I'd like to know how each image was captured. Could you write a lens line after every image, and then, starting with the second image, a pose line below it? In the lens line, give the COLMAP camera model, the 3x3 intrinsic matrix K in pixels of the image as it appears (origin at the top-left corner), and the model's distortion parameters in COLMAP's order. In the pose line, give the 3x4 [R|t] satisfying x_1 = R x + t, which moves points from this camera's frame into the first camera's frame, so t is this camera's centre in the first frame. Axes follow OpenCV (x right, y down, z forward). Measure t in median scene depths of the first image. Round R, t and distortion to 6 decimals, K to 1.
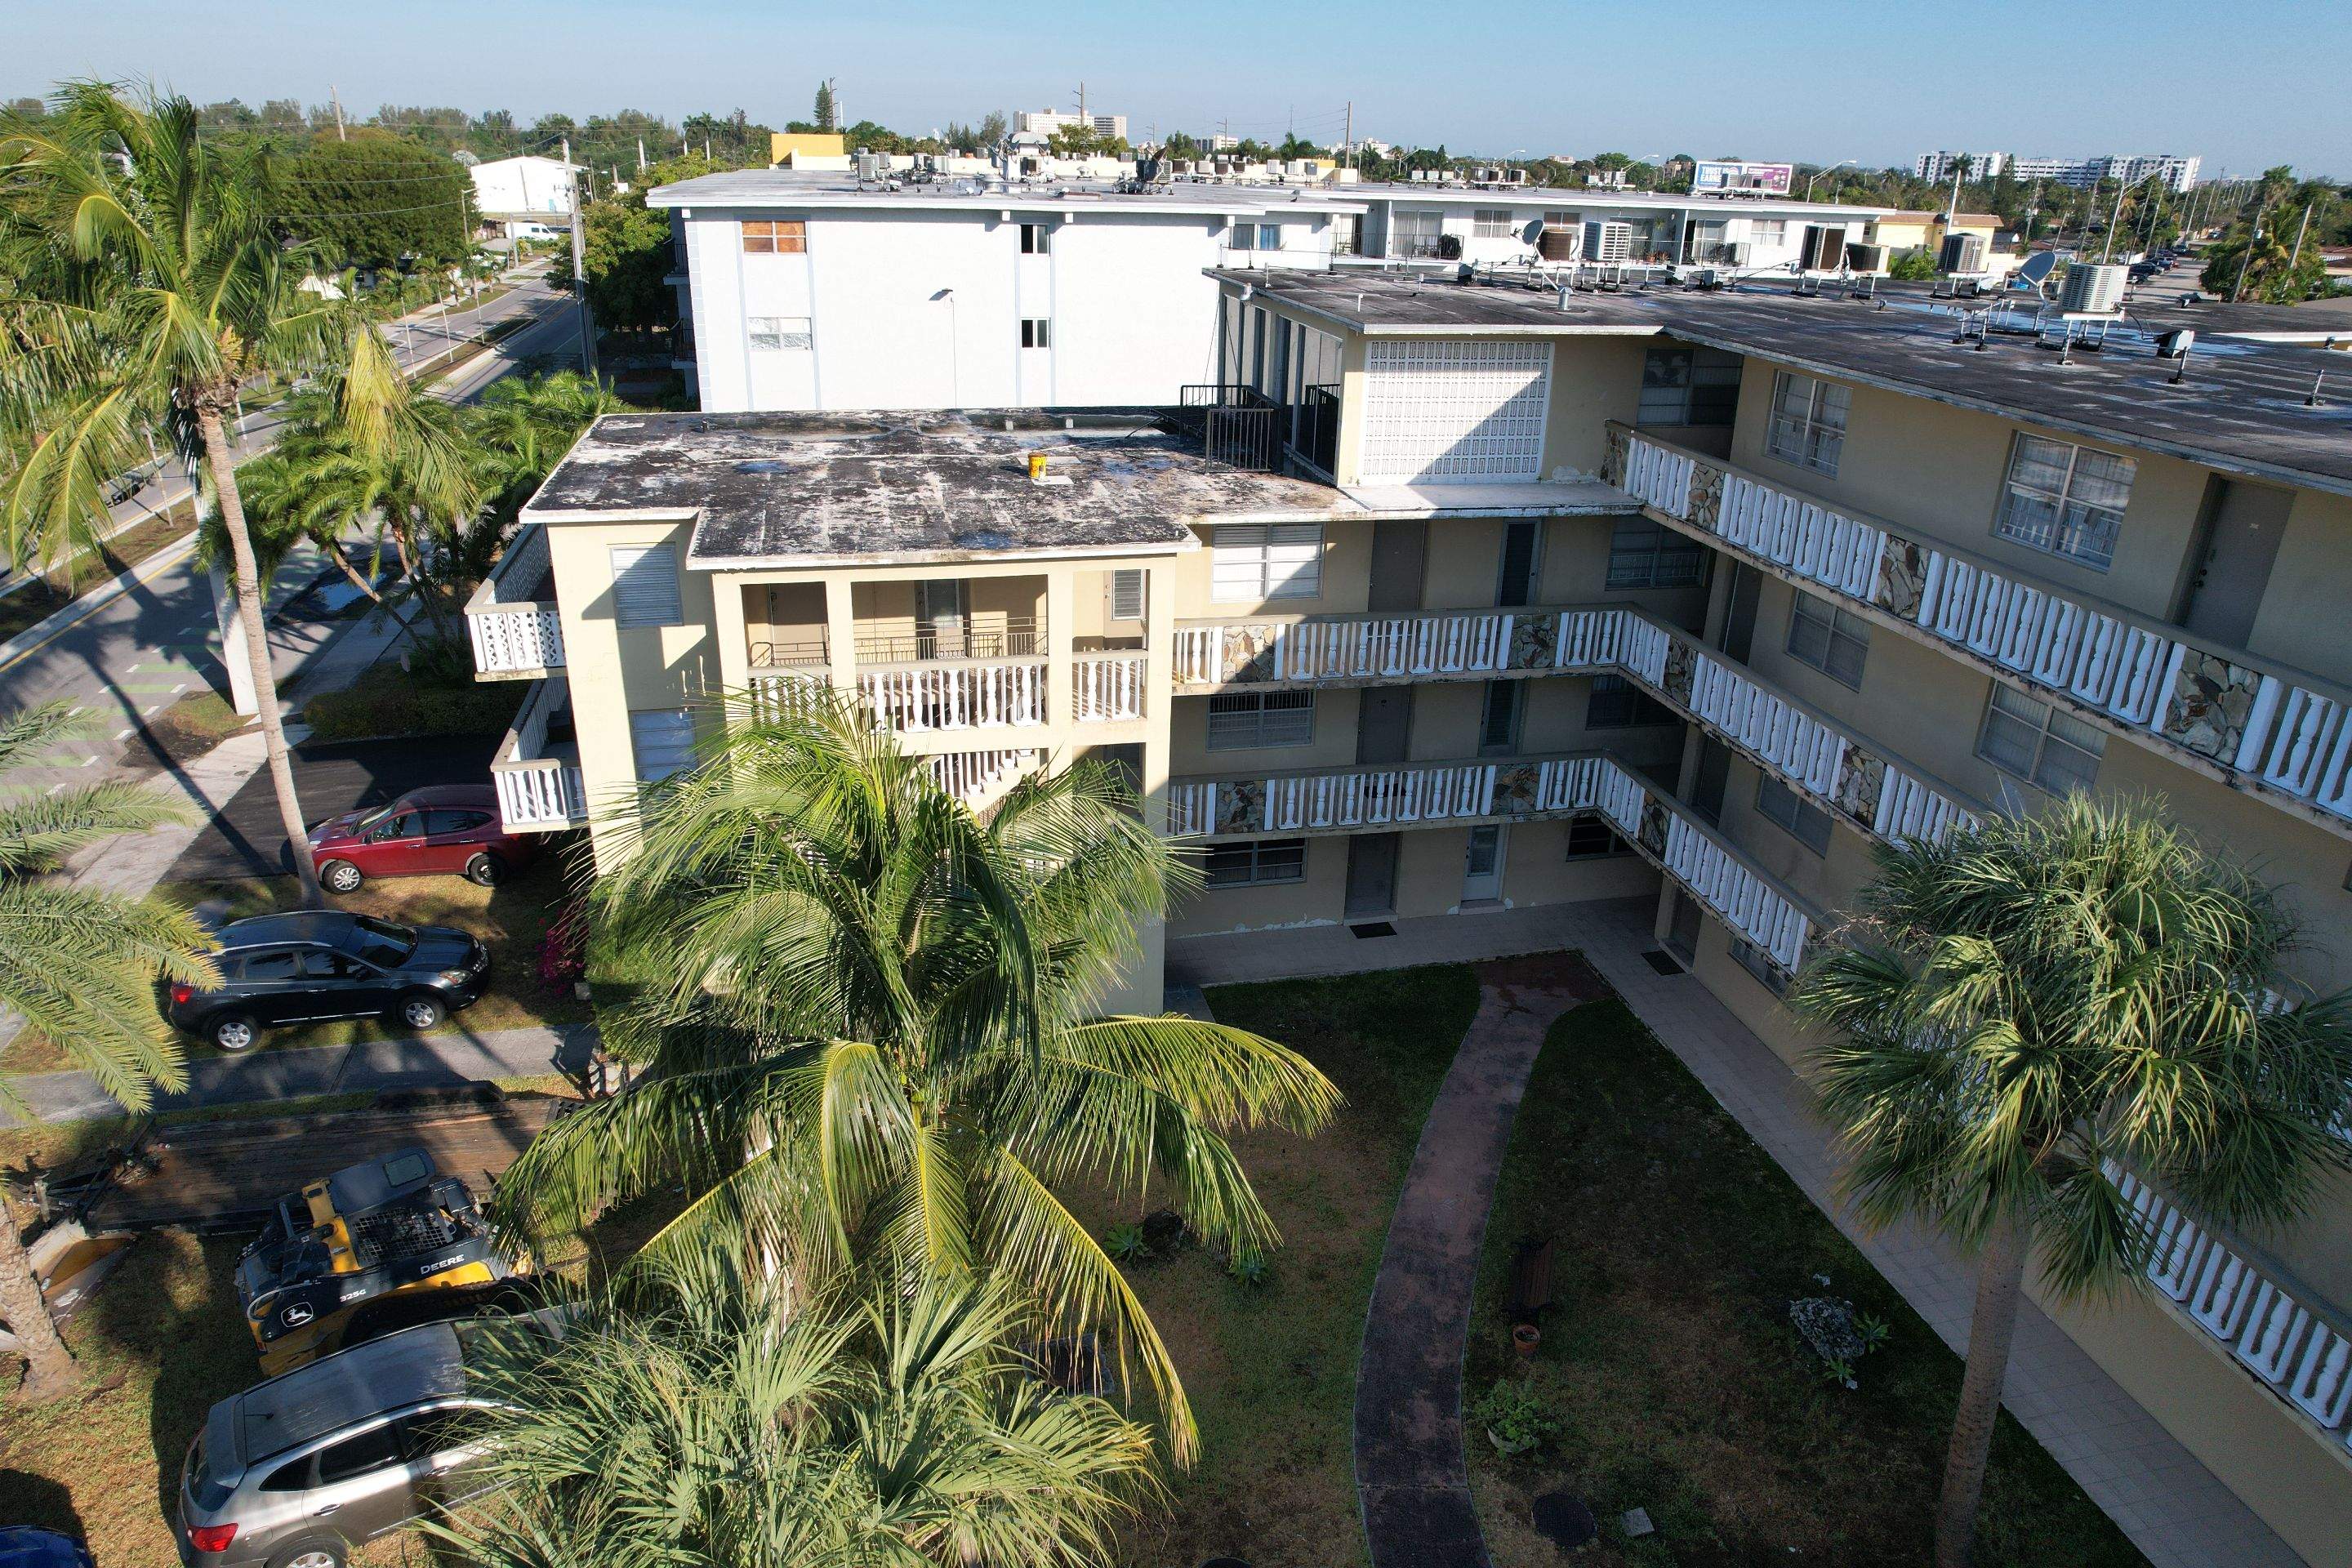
lens RADIAL K [[1502.2, 0, 1173.6], [0, 1502.2, 789.2], [0, 0, 1]] dist [-0.057265, 0.039344]
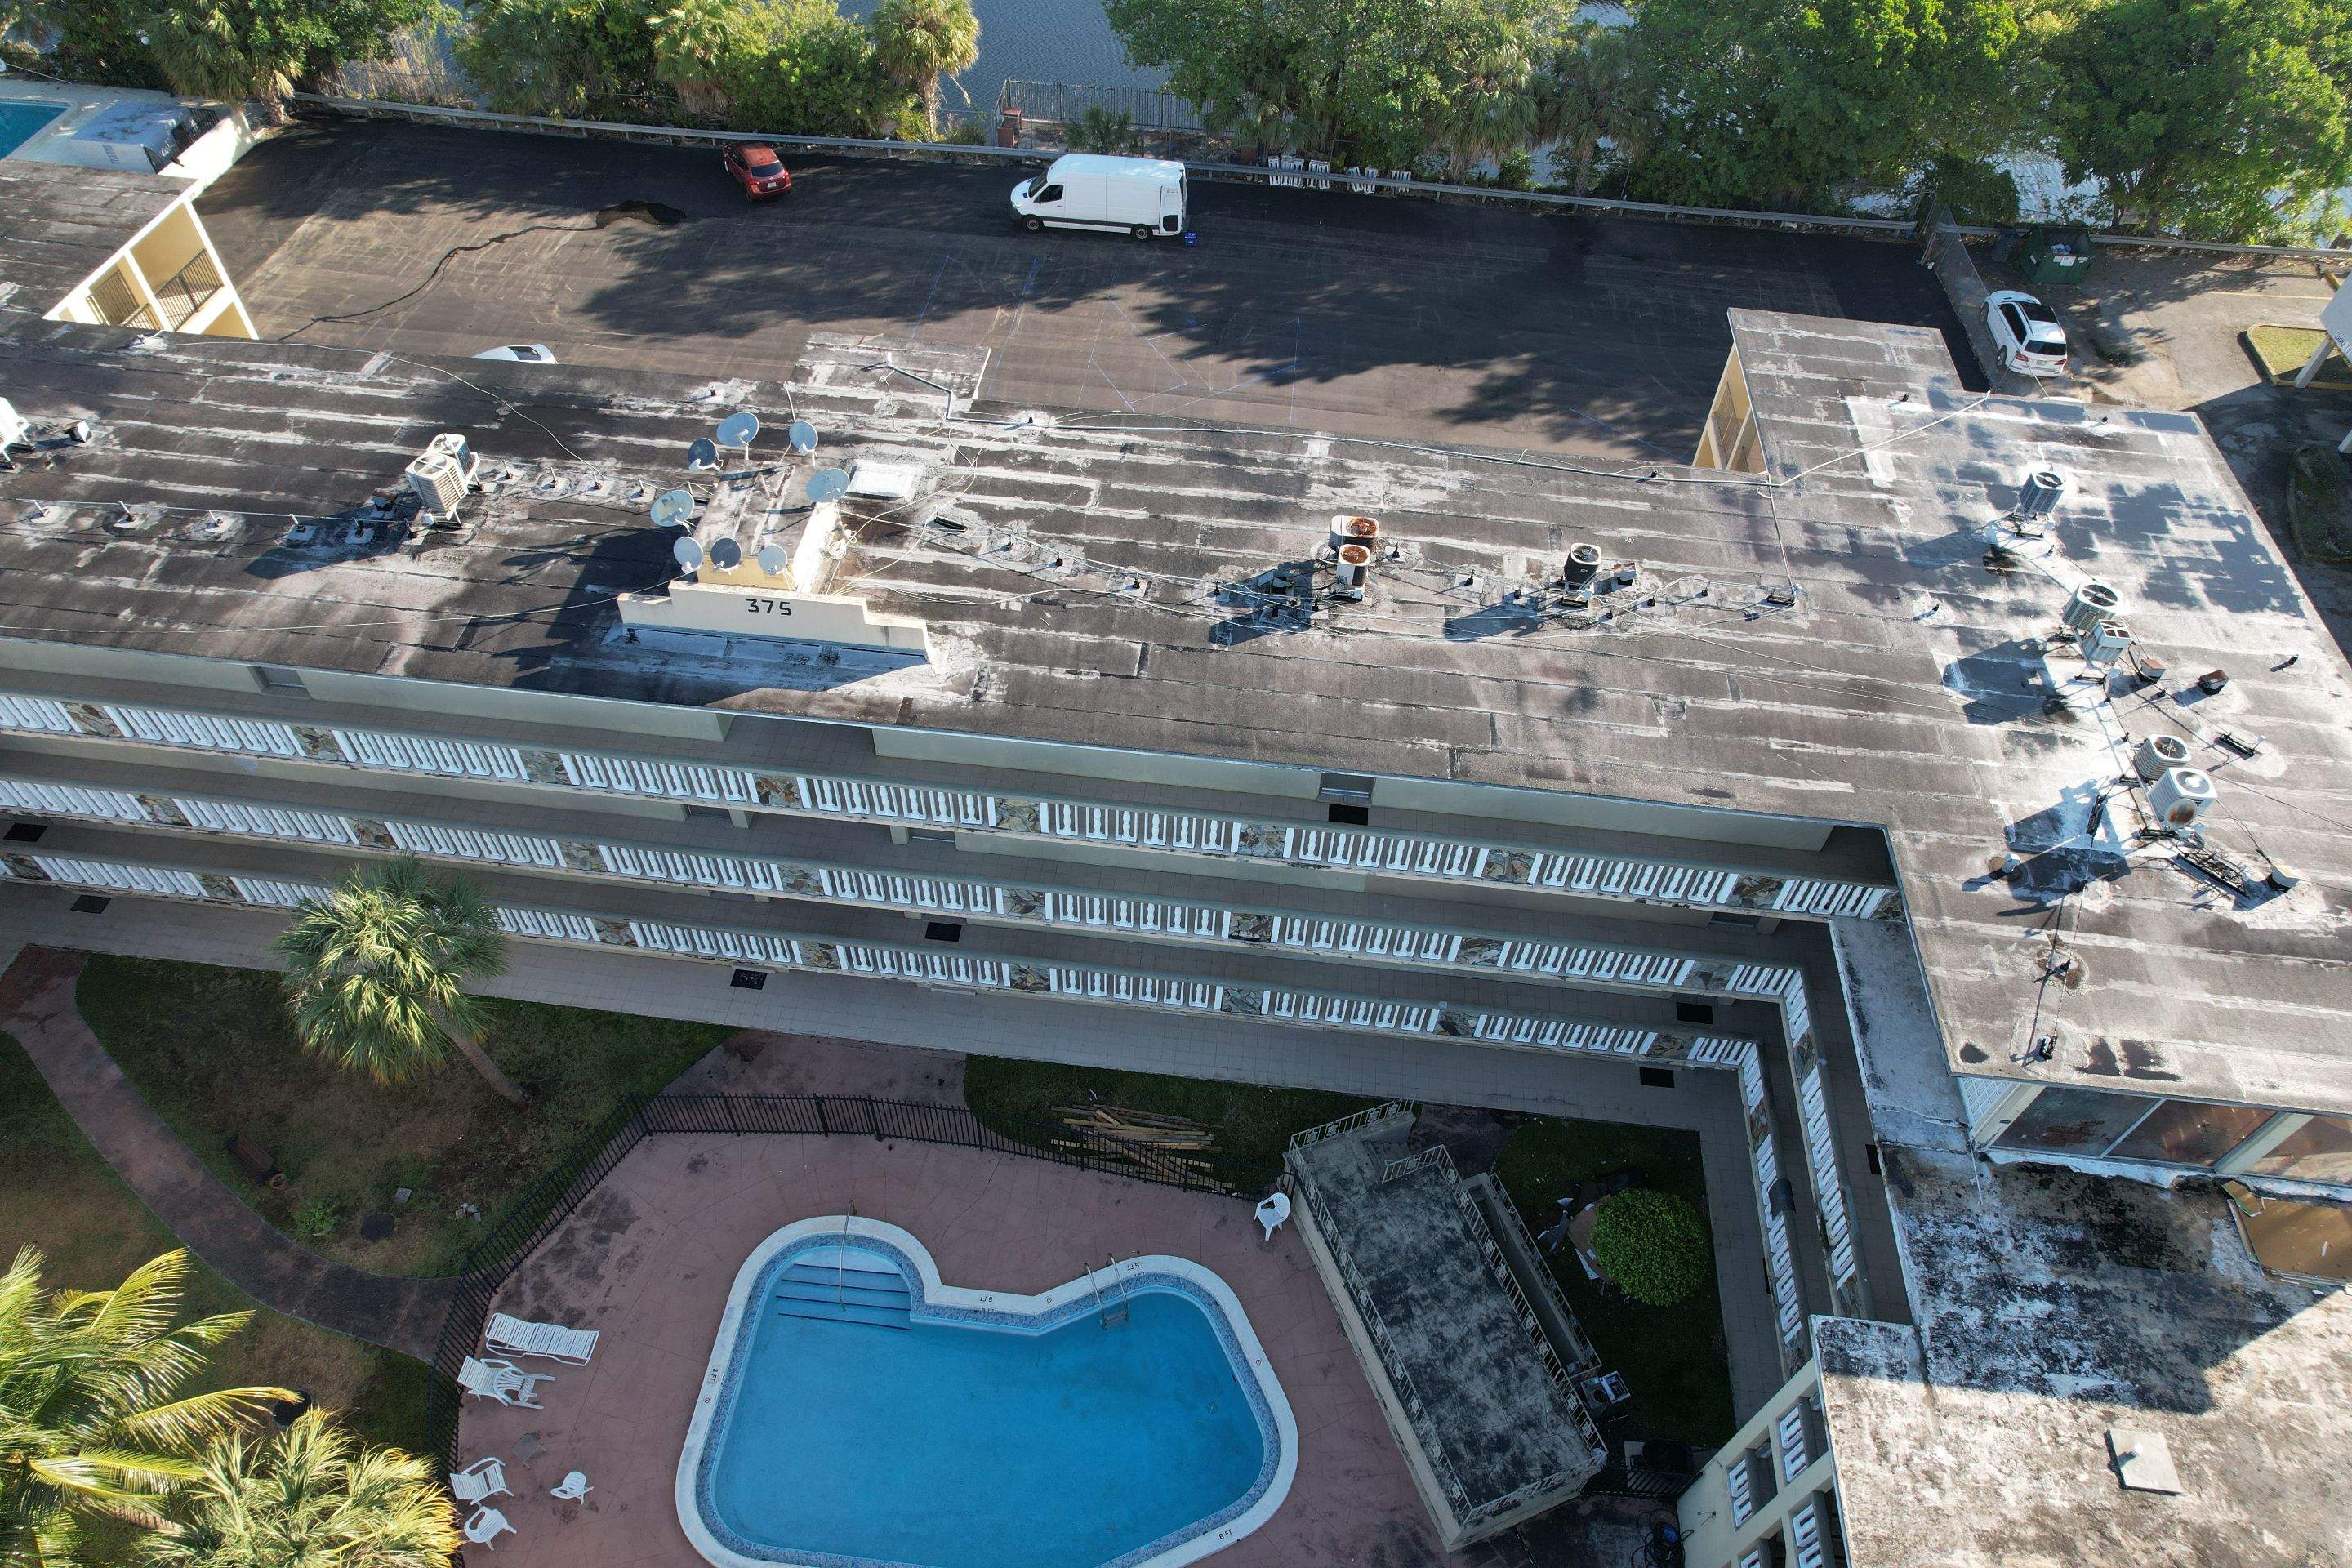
lens RADIAL K [[1502.2, 0, 1170.9], [0, 1502.2, 792.2], [0, 0, 1]] dist [-0.057265, 0.039344]
pose [[0.317829, -0.723338, 0.612998, -0.122175], [0.348138, 0.690392, 0.634160, -0.516941], [-0.881921, 0.011853, 0.471248, -0.567129]]
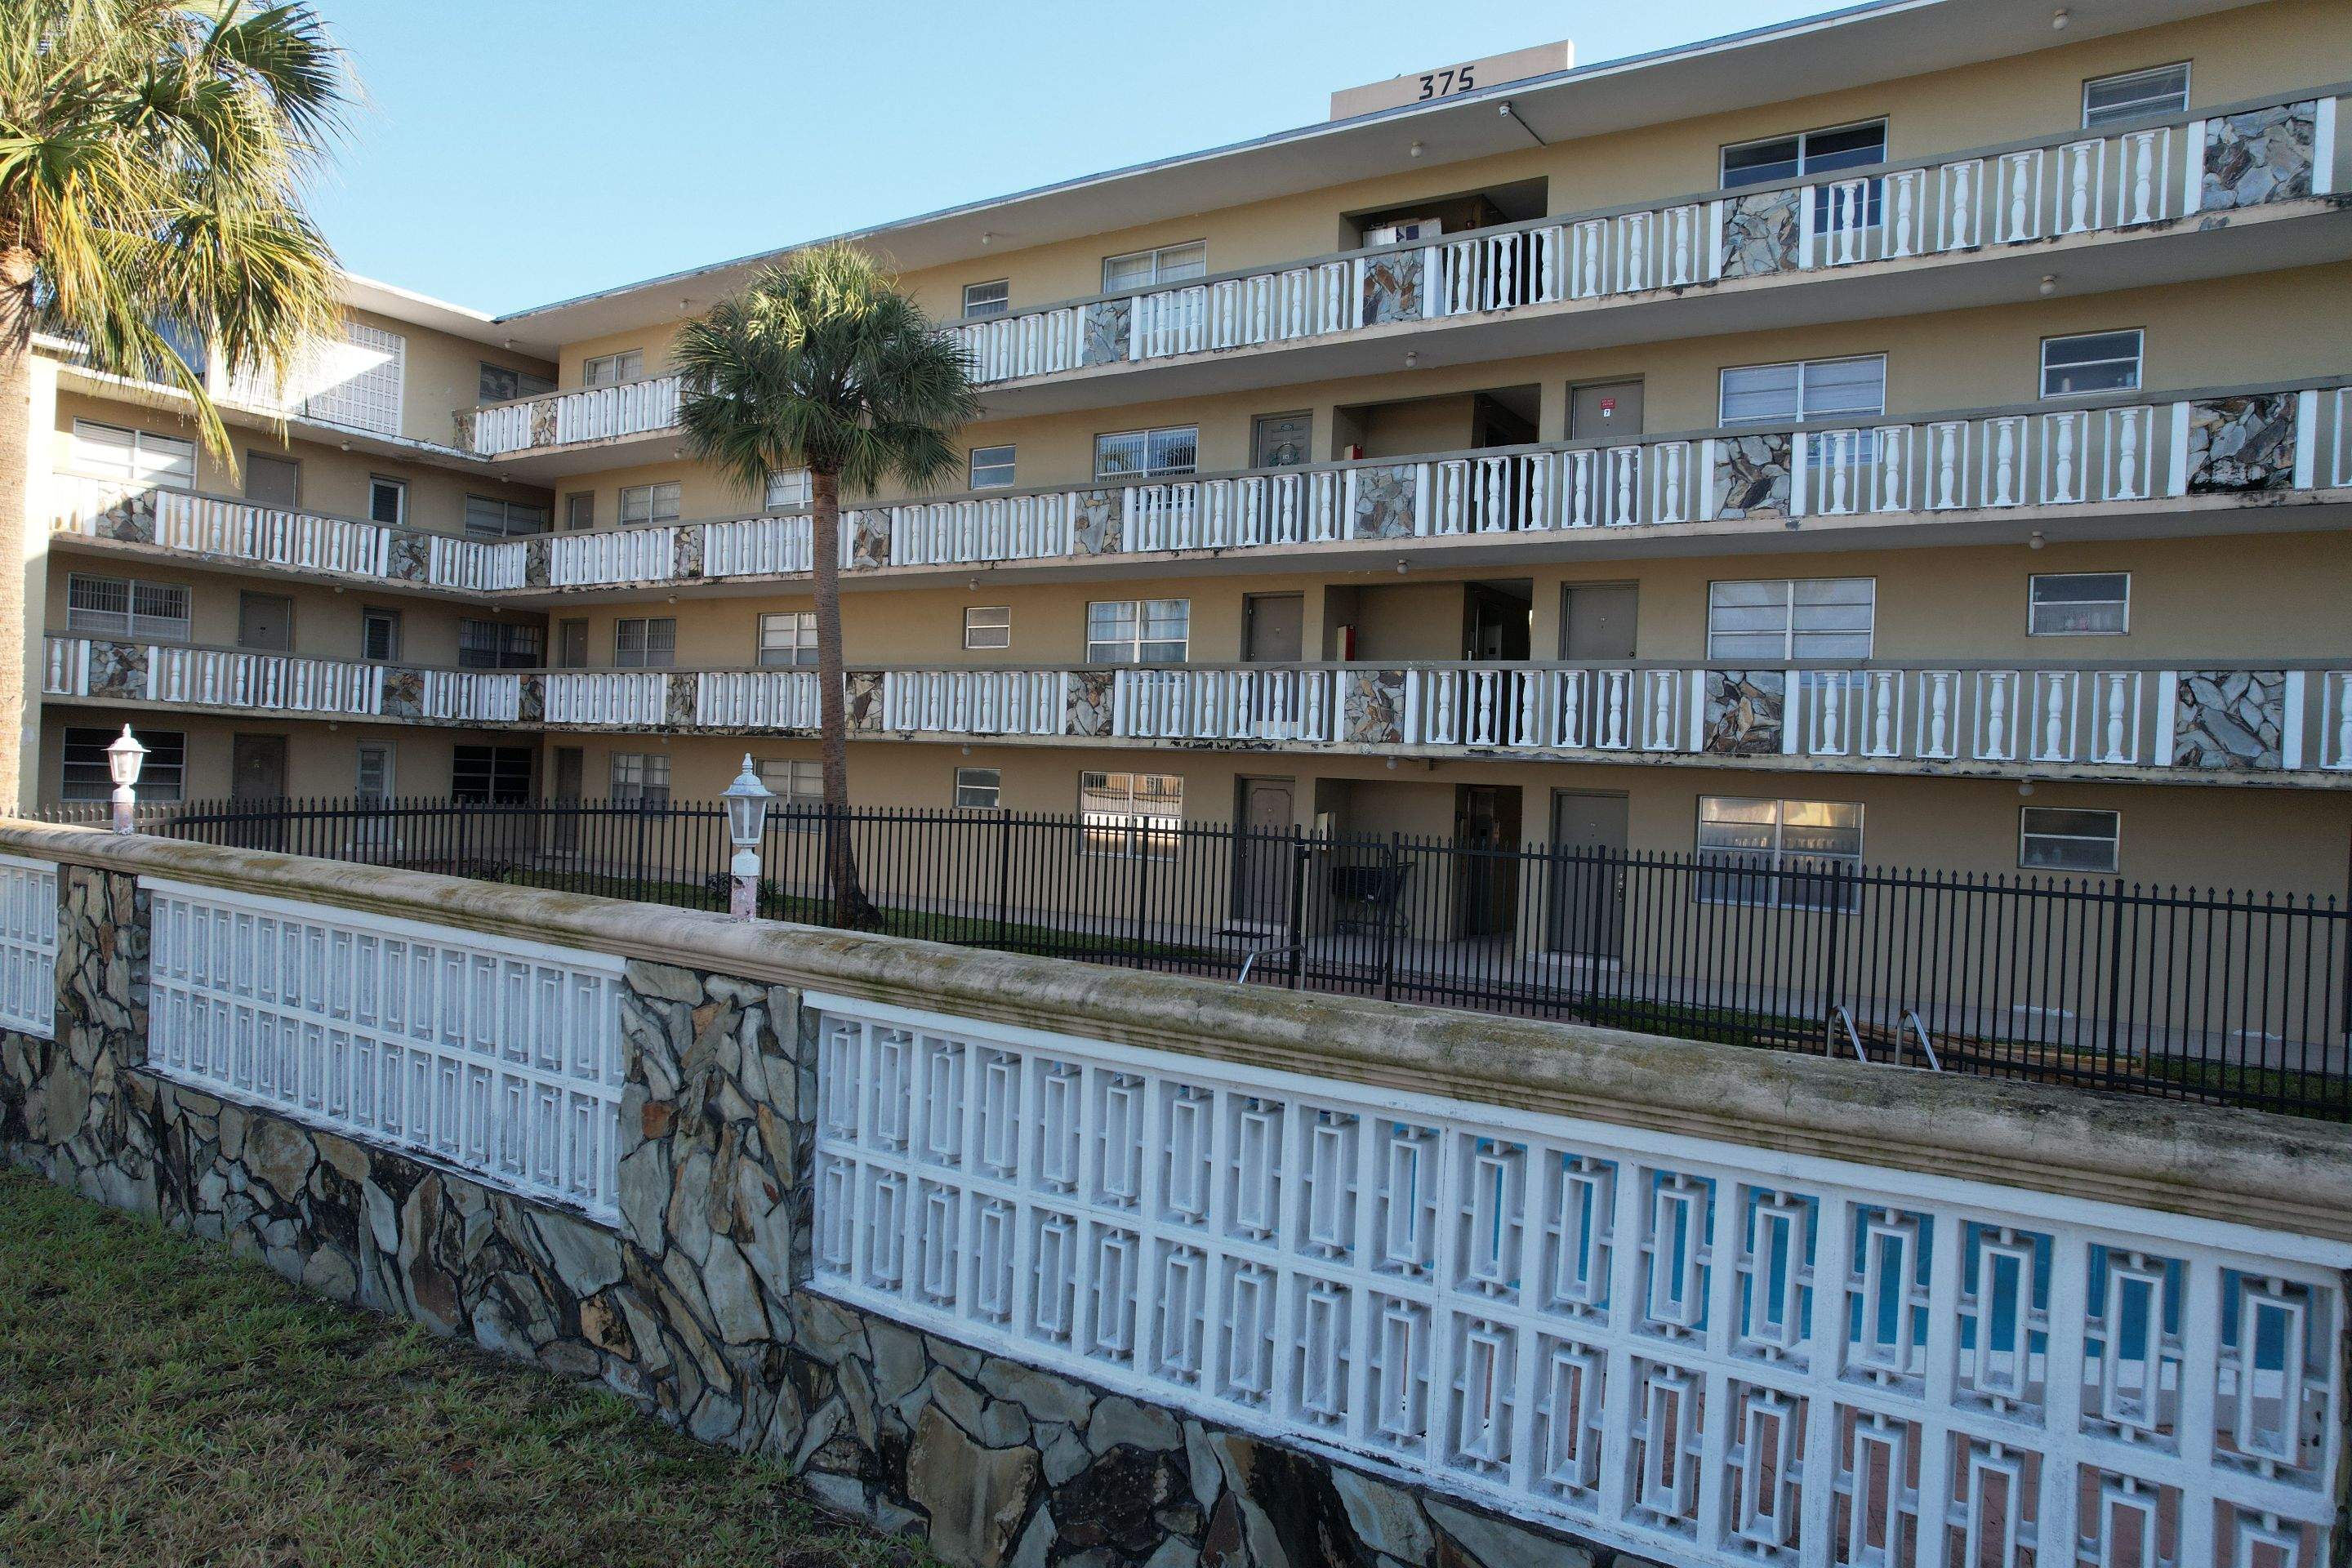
lens RADIAL K [[1502.2, 0, 1178.1], [0, 1502.2, 788.6], [0, 0, 1]] dist [-0.057265, 0.039344]
pose [[0.721103, 0.005875, 0.692803, -0.132675], [0.245366, 0.932989, -0.263301, 0.538823], [-0.647925, 0.359857, 0.671339, -0.112986]]
